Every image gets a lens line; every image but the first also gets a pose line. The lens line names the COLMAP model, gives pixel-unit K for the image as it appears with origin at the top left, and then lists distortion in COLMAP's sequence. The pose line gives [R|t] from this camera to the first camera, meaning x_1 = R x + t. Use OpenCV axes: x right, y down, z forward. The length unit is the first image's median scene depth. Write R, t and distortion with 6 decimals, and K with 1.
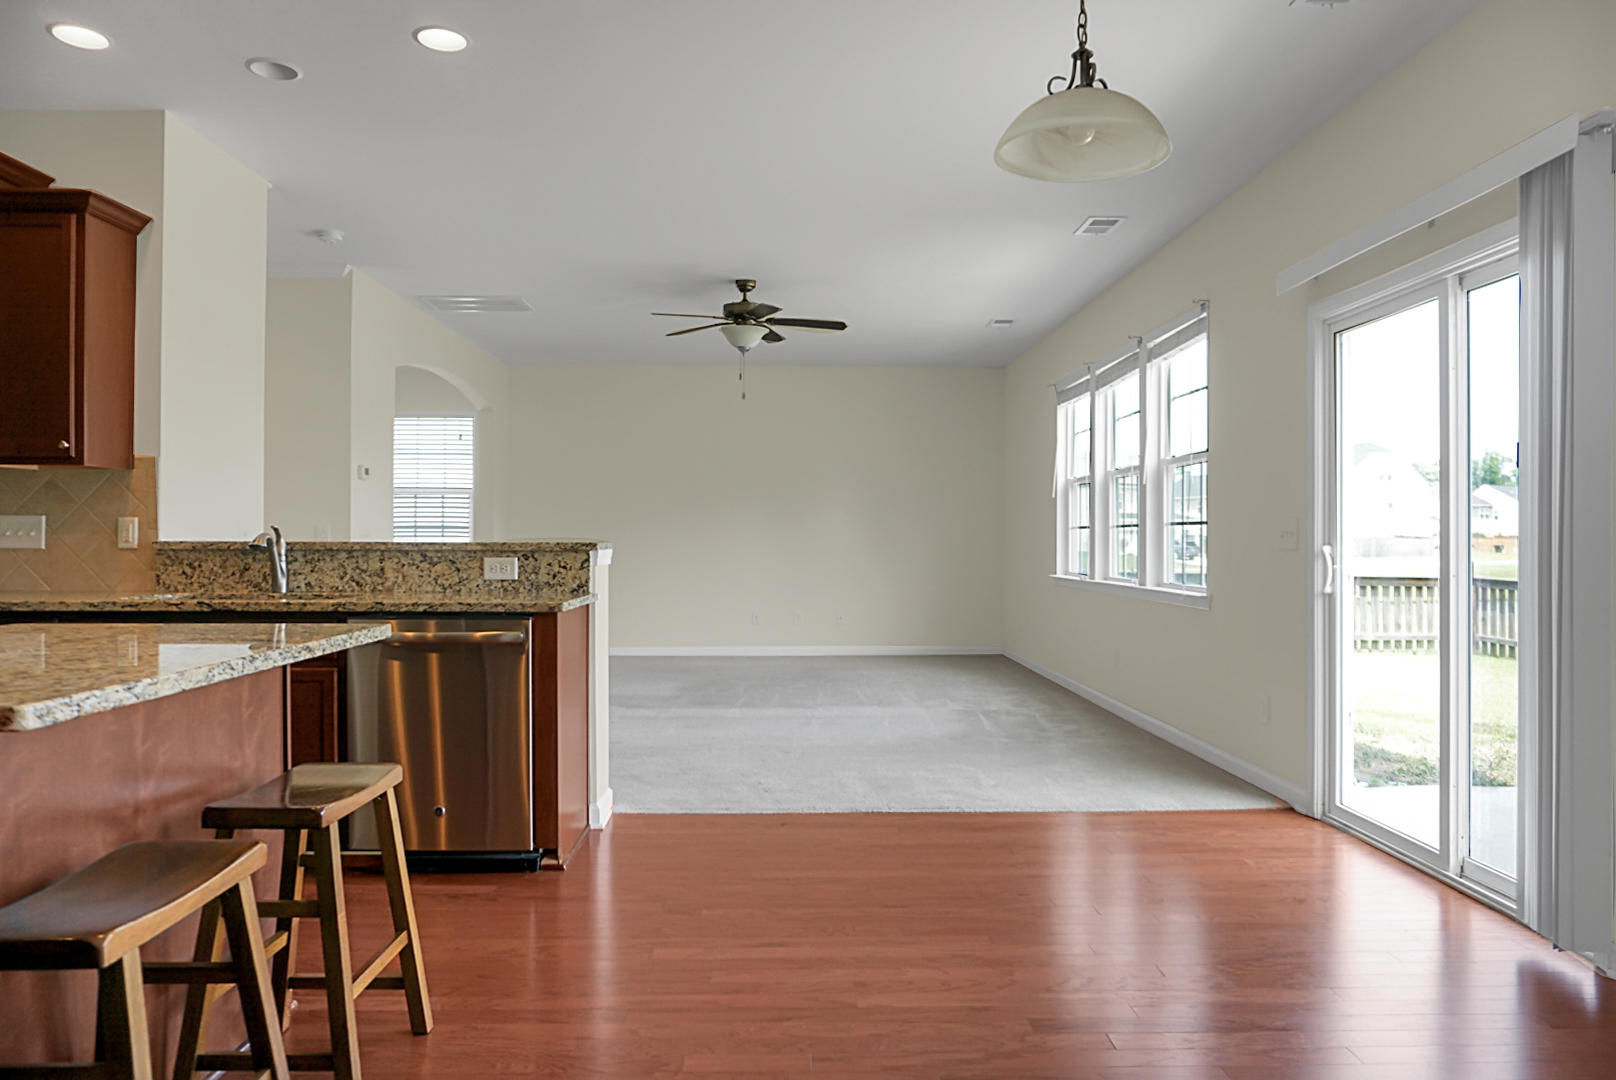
lens RADIAL K [[1071.3, 0, 793.4], [0, 1071.3, 540.7], [0, 0, 1]] dist [-0.044333, 0.027798]
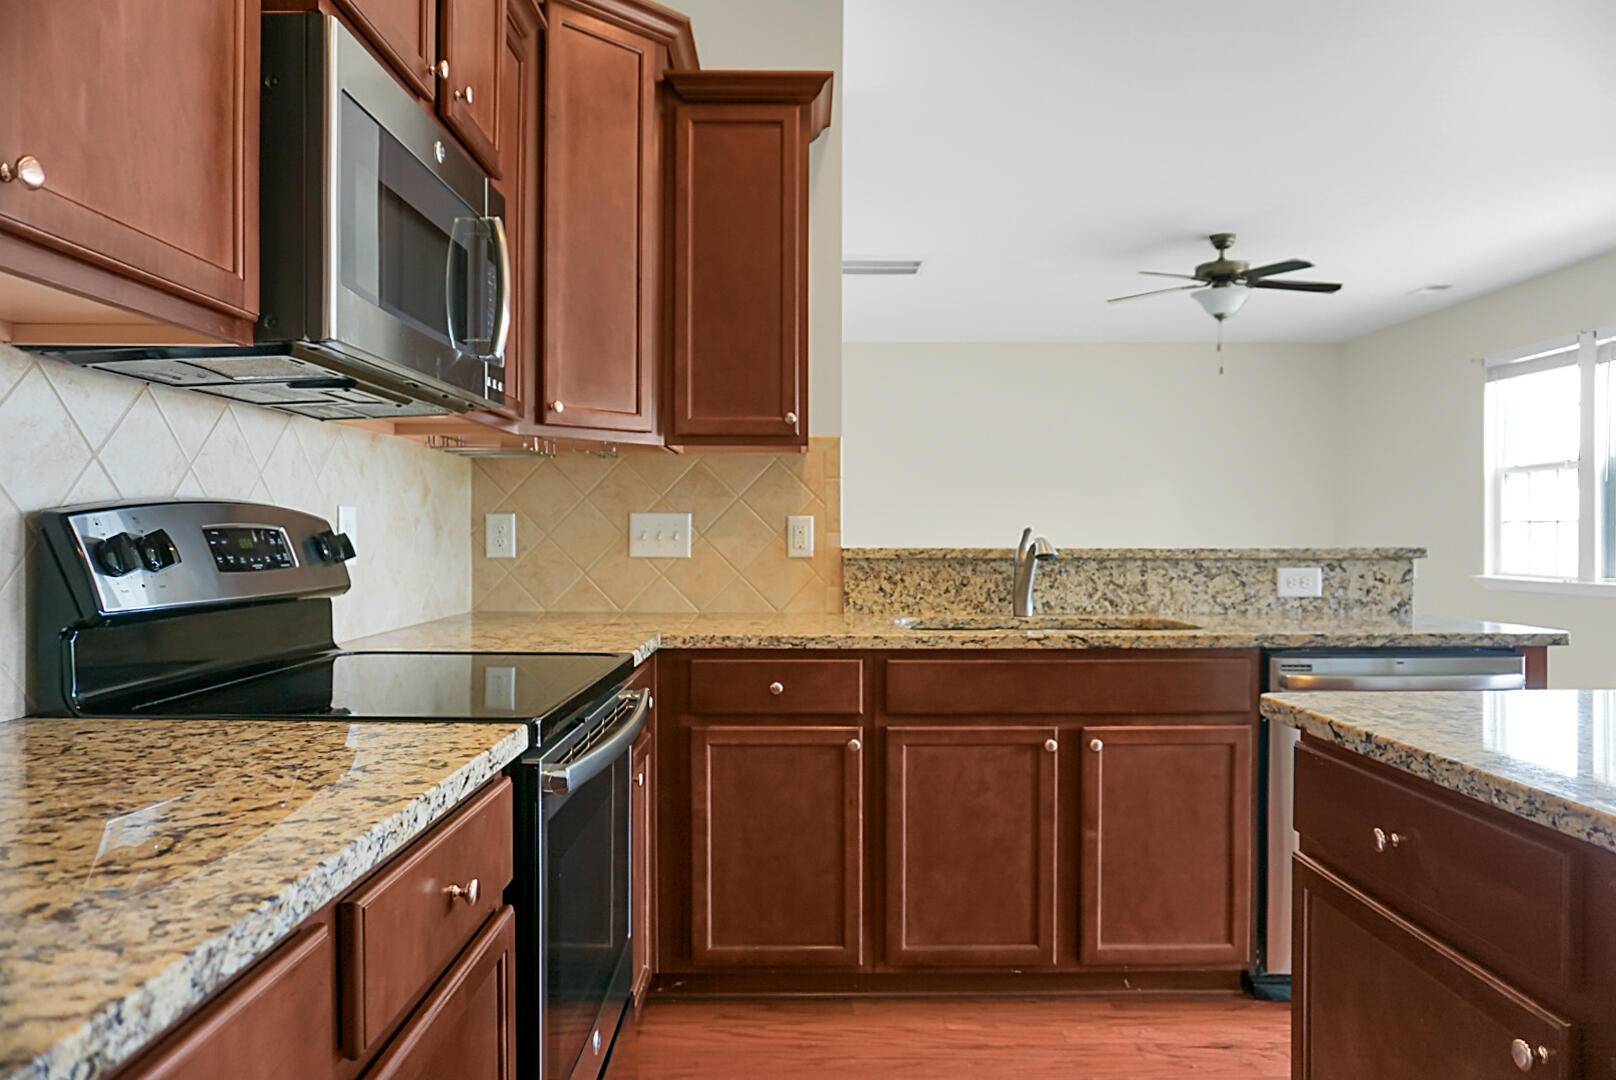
lens RADIAL K [[1071.3, 0, 793.4], [0, 1071.3, 540.7], [0, 0, 1]] dist [-0.044333, 0.027798]
pose [[0.999668, -0.003217, -0.025575, -0.616609], [0.003372, 0.999976, 0.006018, -0.009305], [0.025556, -0.006102, 0.999655, 0.234437]]
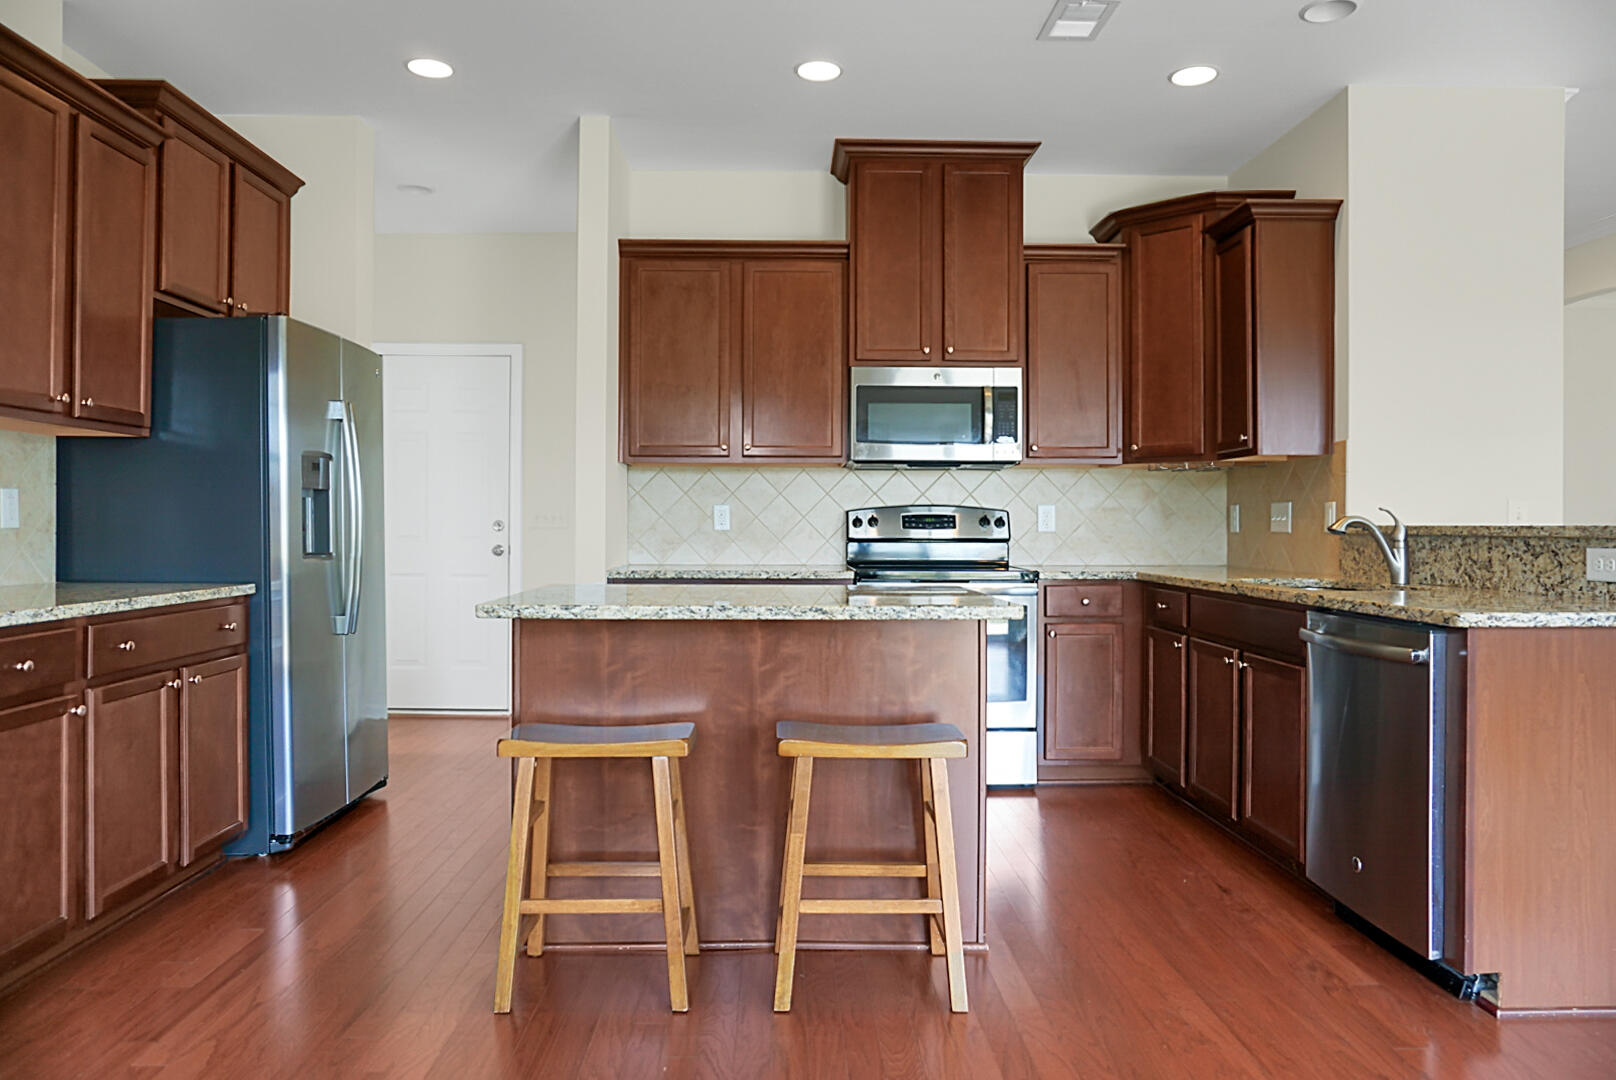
lens RADIAL K [[1071.3, 0, 793.4], [0, 1071.3, 540.7], [0, 0, 1]] dist [-0.044333, 0.027798]
pose [[-0.012507, 0.010062, -0.999871, 0.391939], [0.000287, 0.999949, 0.010059, 0.004373], [0.999922, -0.000162, -0.012509, 0.501024]]
